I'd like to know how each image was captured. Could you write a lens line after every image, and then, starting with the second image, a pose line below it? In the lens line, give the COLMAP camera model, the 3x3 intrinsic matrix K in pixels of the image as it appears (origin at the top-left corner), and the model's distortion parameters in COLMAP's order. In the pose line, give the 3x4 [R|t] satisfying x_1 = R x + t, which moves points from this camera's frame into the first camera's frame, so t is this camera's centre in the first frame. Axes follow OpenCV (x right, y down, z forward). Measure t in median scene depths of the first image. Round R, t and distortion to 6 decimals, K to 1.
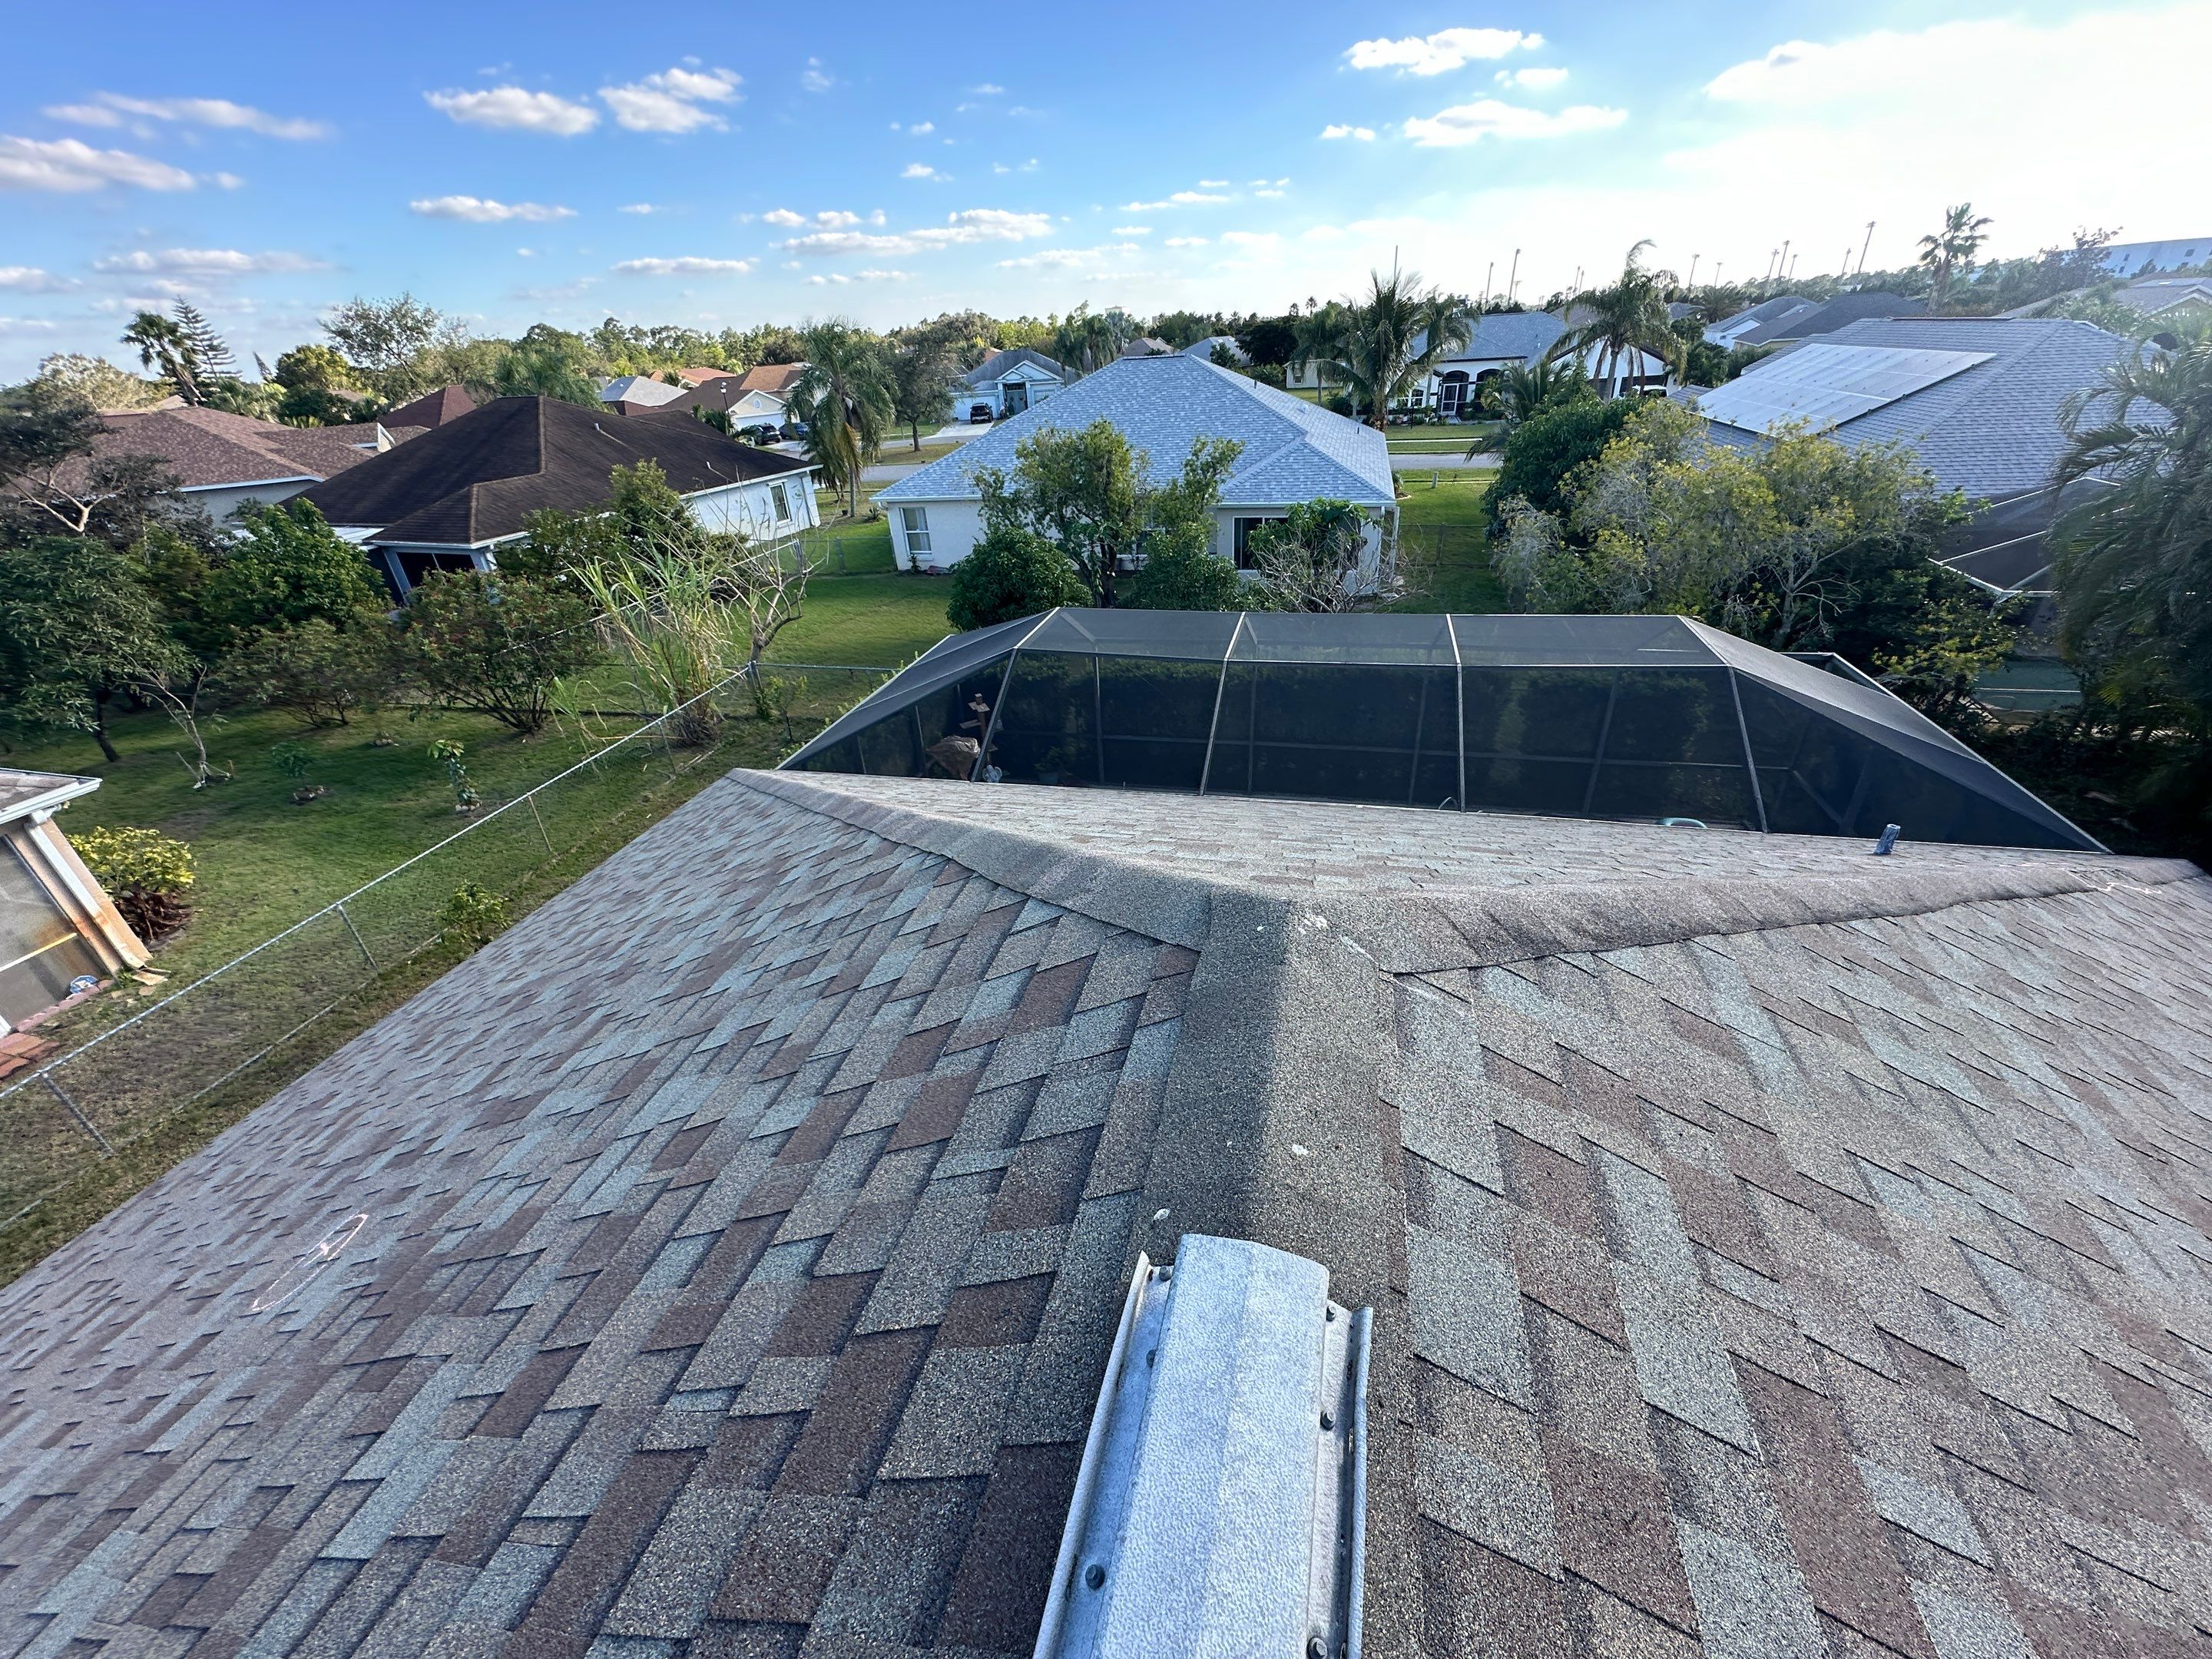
lens RADIAL K [[881.5, 0, 1106.7], [0, 881.5, 826.3], [0, 0, 1]] dist [-0.005665, 0.000920]
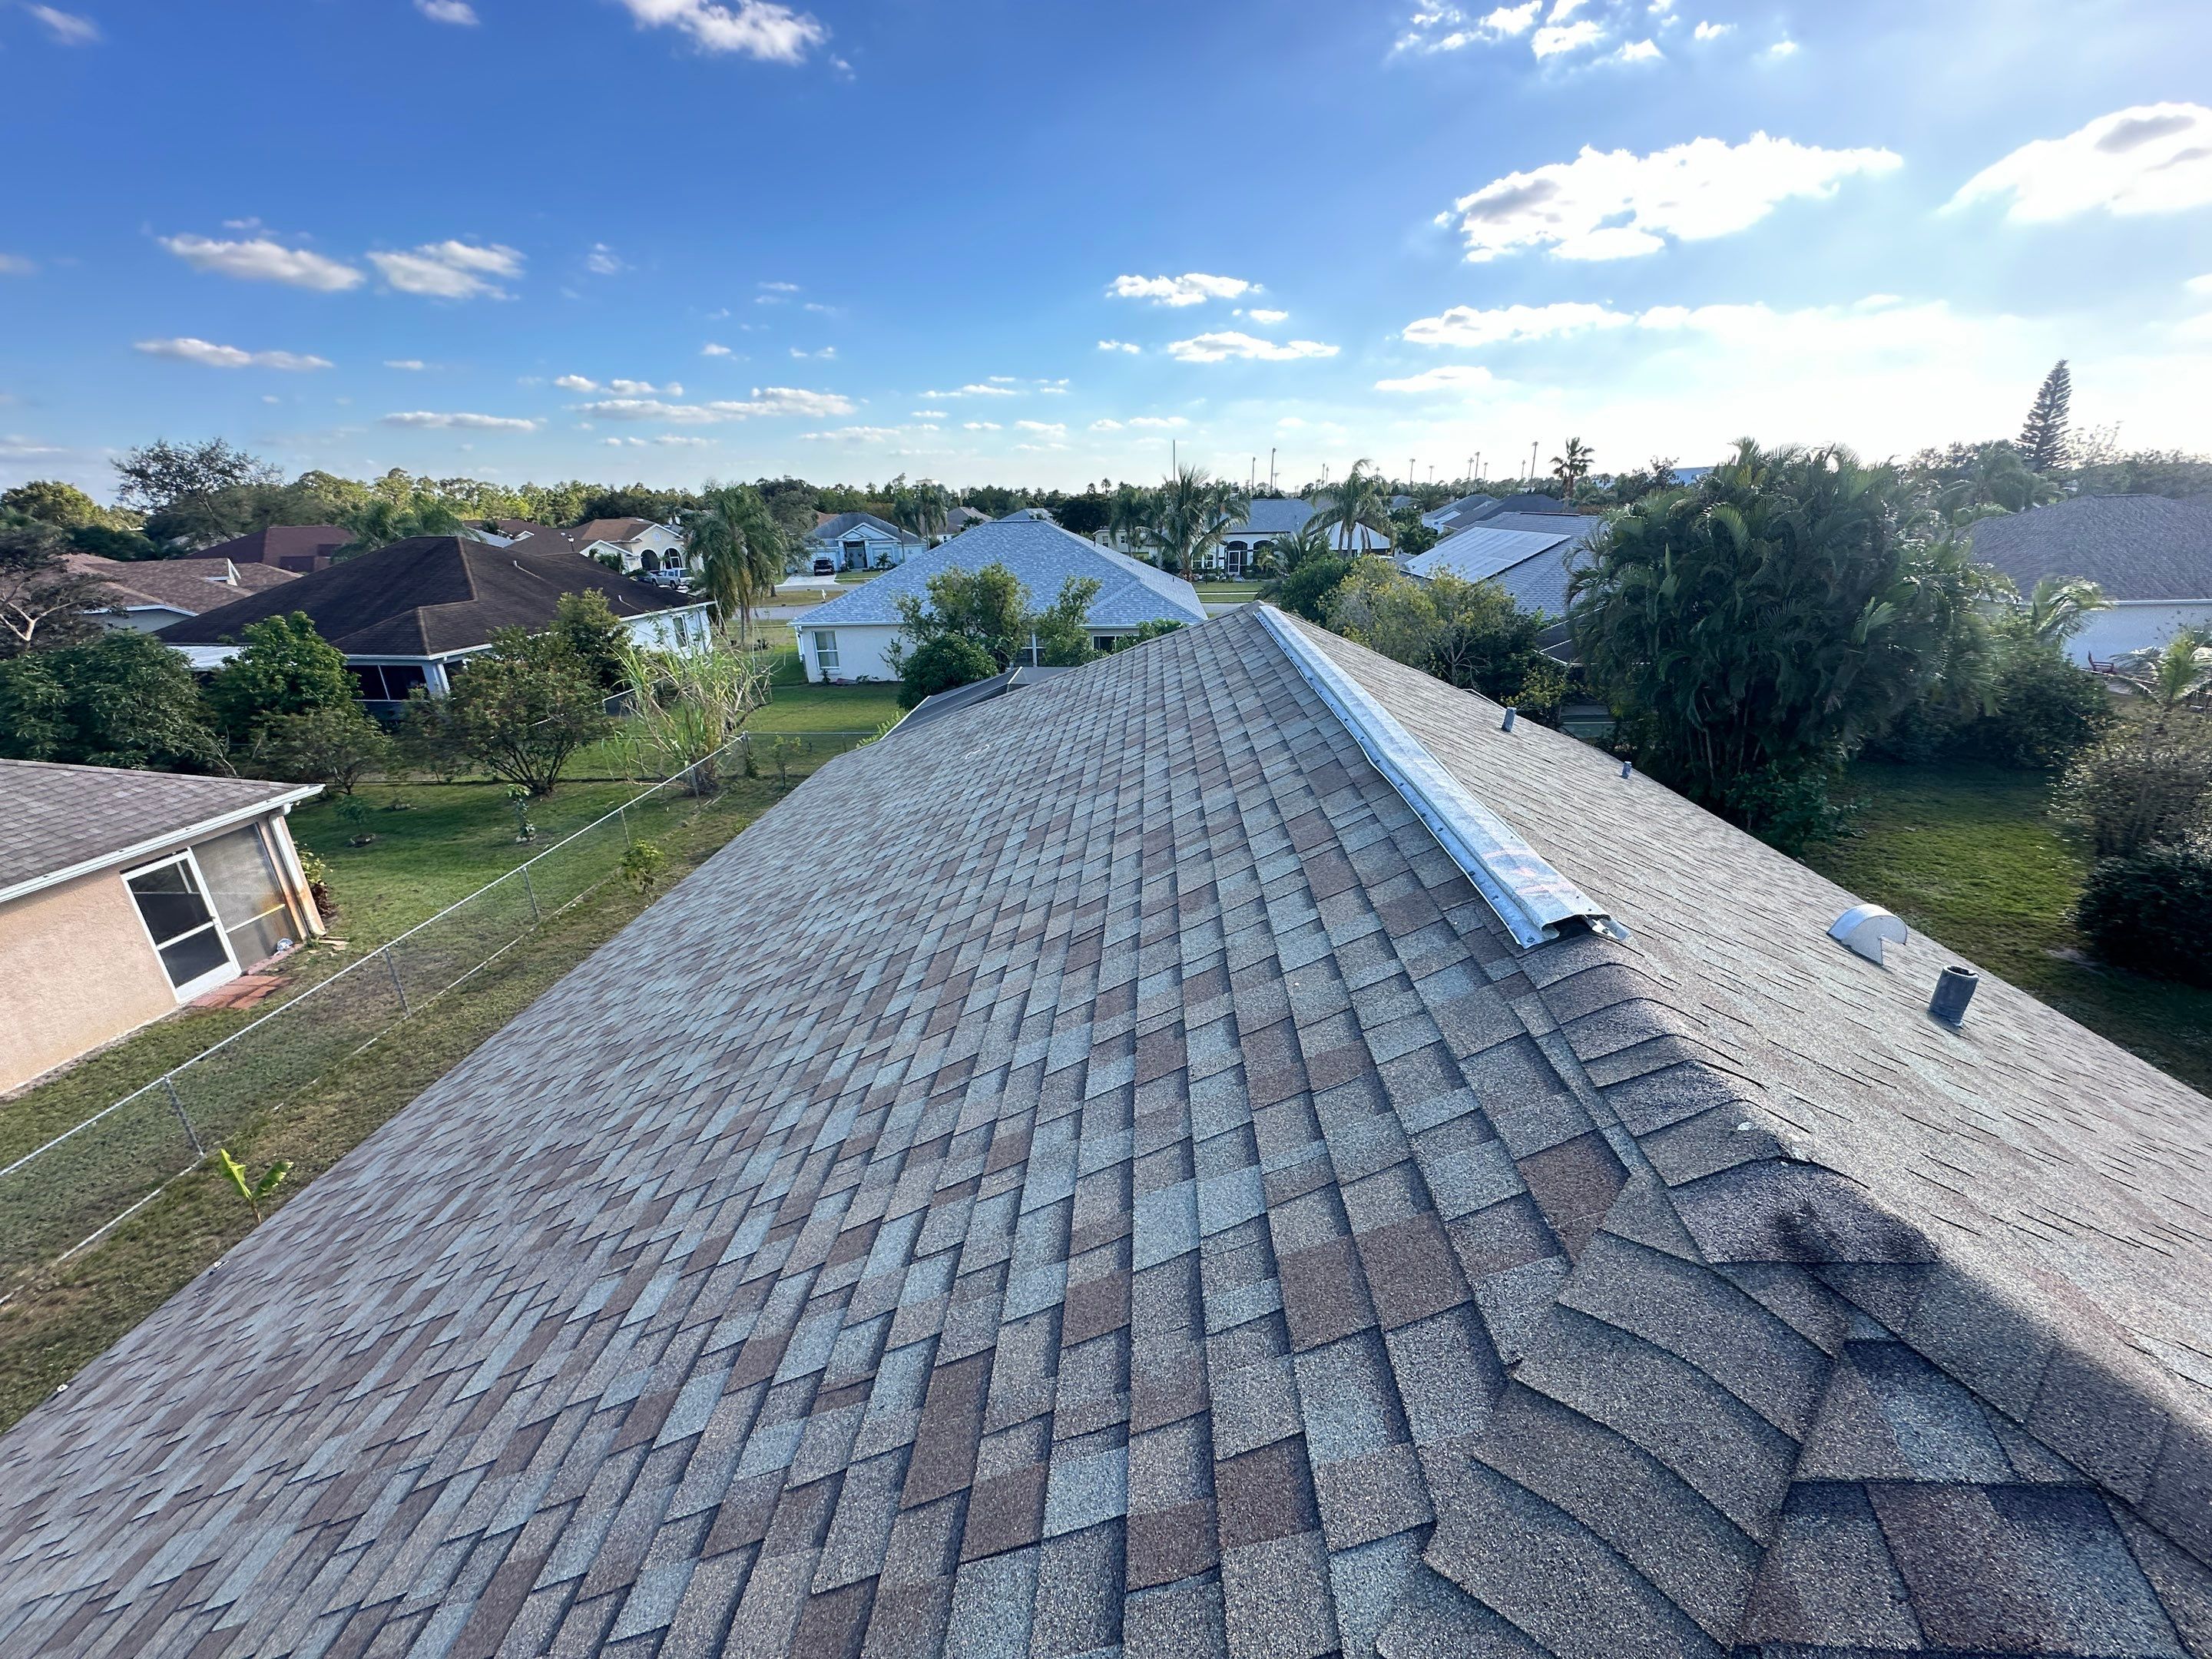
lens RADIAL K [[881.5, 0, 1106.7], [0, 881.5, 826.3], [0, 0, 1]] dist [-0.005665, 0.000920]
pose [[0.978872, -0.036865, 0.201122, -0.102378], [0.068681, 0.985745, -0.153589, 0.122842], [-0.192593, 0.164157, 0.967450, -0.214649]]
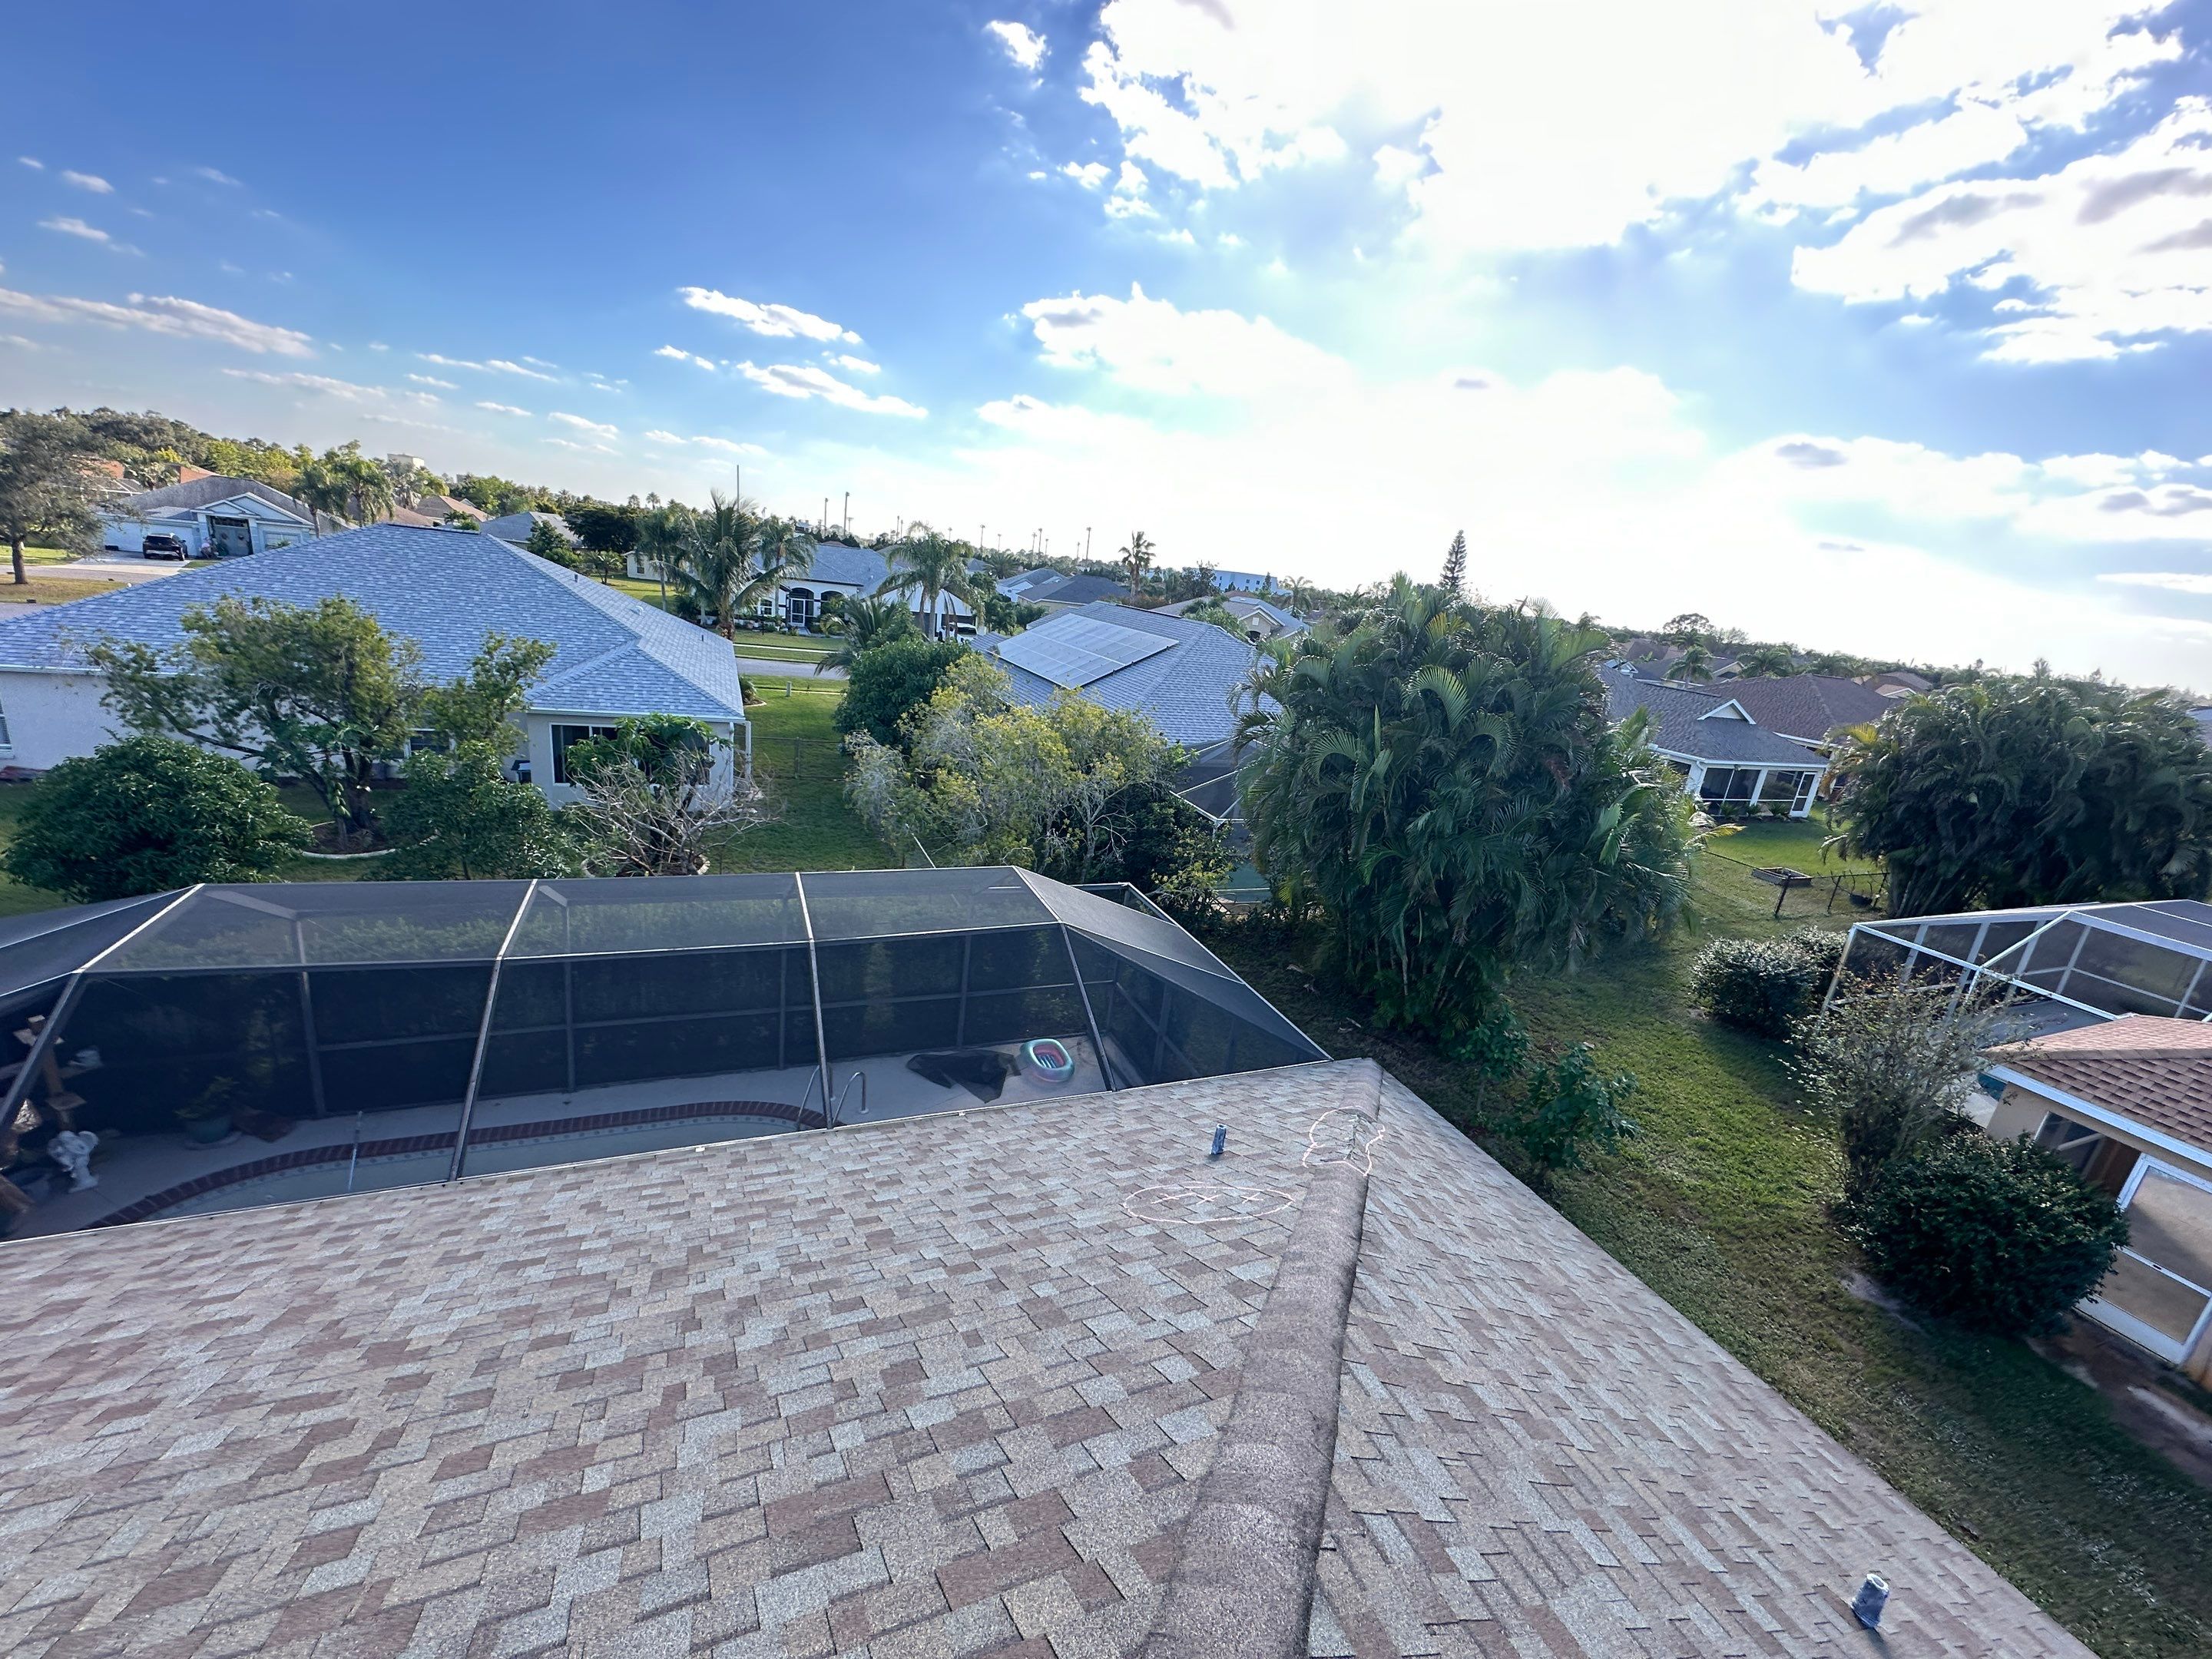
lens RADIAL K [[881.5, 0, 1106.7], [0, 881.5, 826.3], [0, 0, 1]] dist [-0.005665, 0.000920]
pose [[0.780414, -0.023477, 0.624822, 0.028103], [0.150536, 0.976956, -0.151314, -0.041047], [-0.606871, 0.212146, 0.765965, 0.040201]]
